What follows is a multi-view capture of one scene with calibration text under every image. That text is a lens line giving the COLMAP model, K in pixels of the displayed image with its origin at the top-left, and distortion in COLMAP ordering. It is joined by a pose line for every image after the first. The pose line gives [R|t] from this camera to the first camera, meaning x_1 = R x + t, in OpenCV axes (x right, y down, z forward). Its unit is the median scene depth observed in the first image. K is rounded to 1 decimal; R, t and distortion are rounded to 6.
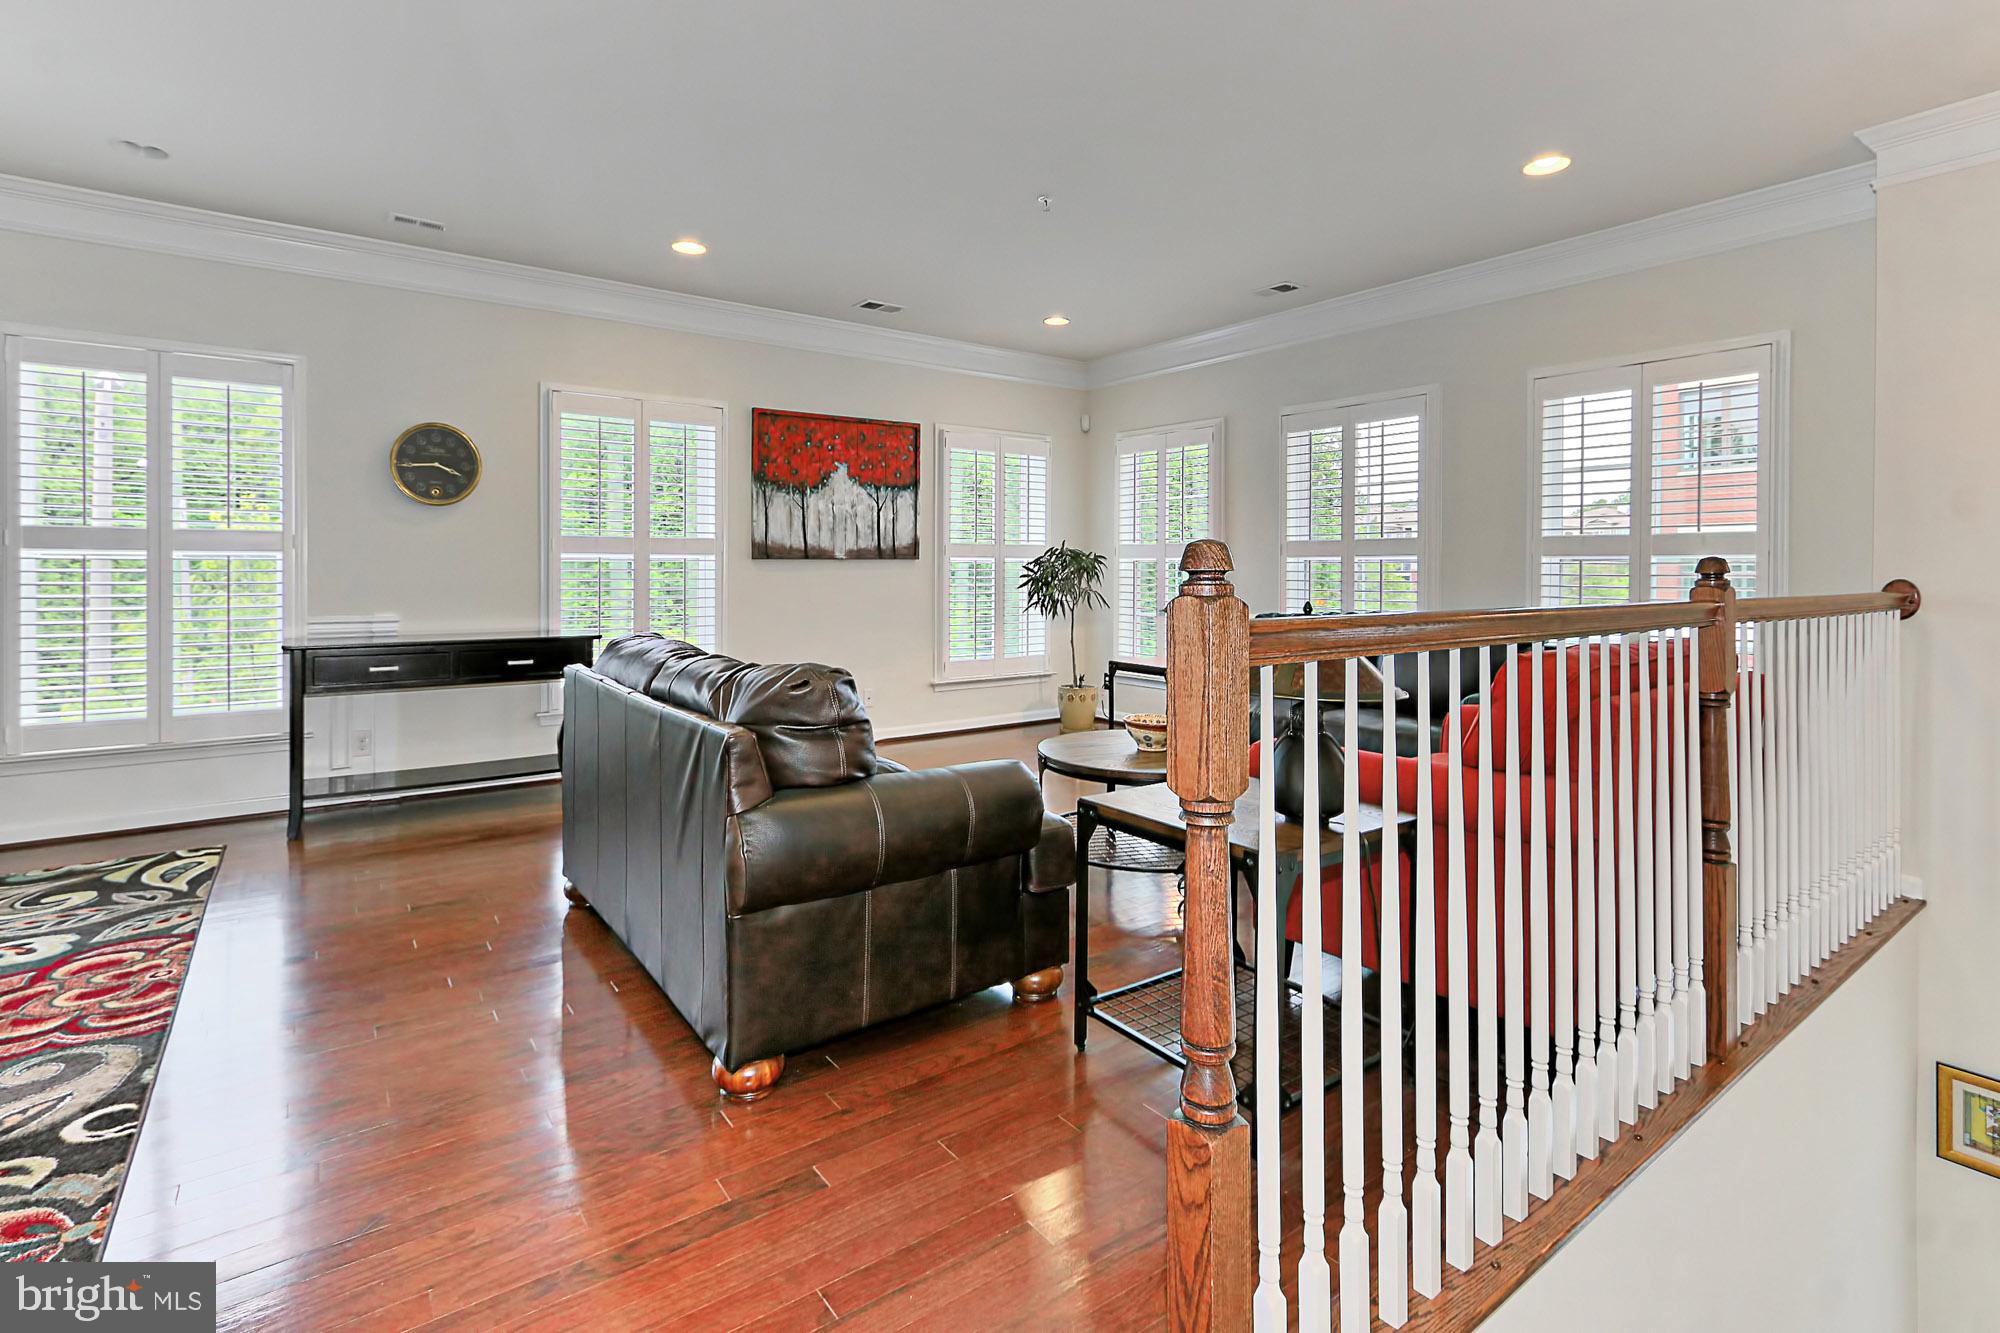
lens RADIAL K [[935.9, 0, 979.7], [0, 935.9, 589.3], [0, 0, 1]] dist [0.006213, 0.002198]
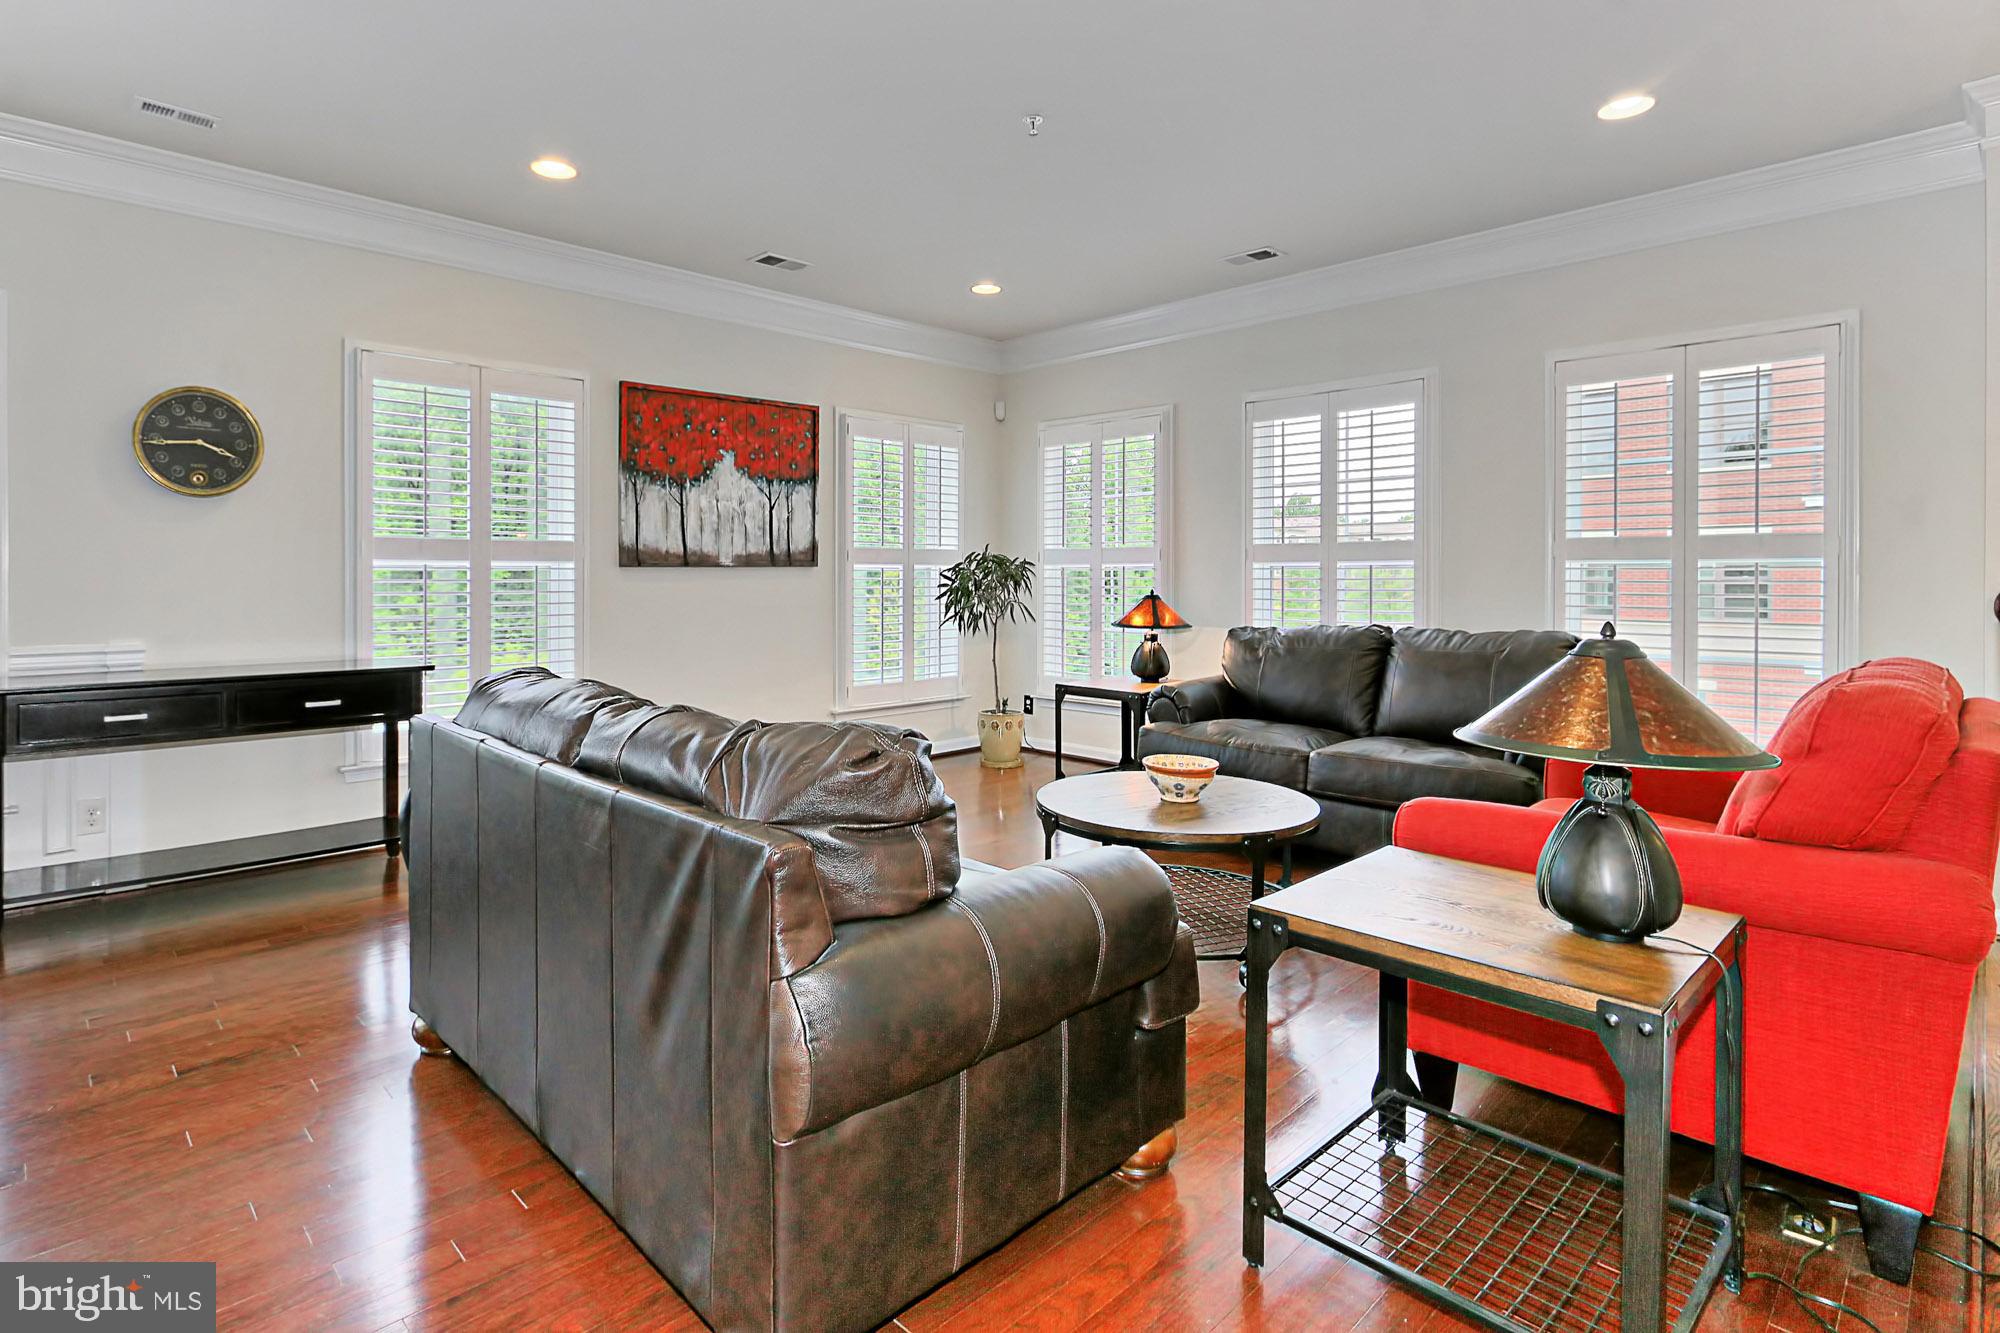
lens RADIAL K [[984.3, 0, 950.3], [0, 984.3, 591.6], [0, 0, 1]] dist [-0.002973, 0.001641]
pose [[0.989860, -0.006292, 0.141905, -0.087839], [0.007291, 0.999952, -0.006518, -0.003051], [-0.141857, 0.007486, 0.989859, 0.123507]]
